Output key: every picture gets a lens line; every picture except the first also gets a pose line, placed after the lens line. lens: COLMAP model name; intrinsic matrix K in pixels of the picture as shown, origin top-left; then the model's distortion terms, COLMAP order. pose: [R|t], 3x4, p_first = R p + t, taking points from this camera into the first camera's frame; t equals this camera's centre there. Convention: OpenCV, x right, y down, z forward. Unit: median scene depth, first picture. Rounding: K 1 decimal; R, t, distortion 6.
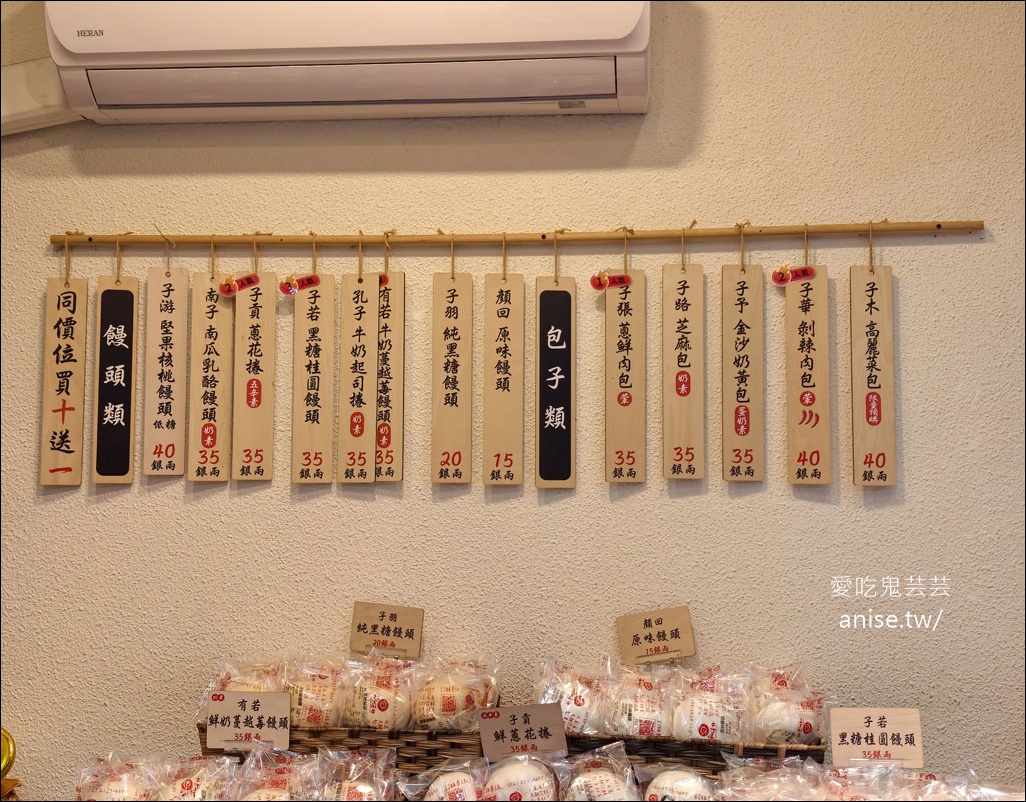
lens RADIAL K [[1370.1, 0, 521.4], [0, 1370.1, 397.4], [0, 0, 1]] dist [0.316548, -1.136527]
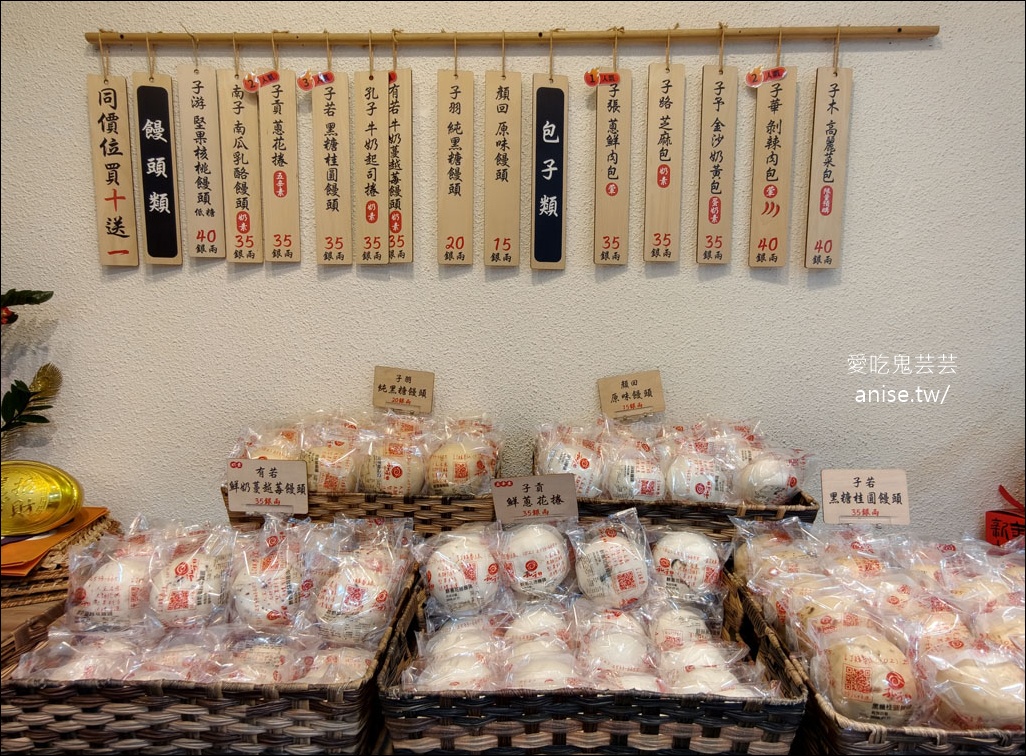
lens RADIAL K [[577.6, 0, 513.0], [0, 577.6, 378.0], [0, 0, 1]] dist [-0.079754, 0.071404]
pose [[0.997555, -0.004814, 0.069721, -0.037922], [-0.009493, 0.979044, 0.203429, 0.057358], [-0.069240, -0.203594, 0.976604, 0.515322]]
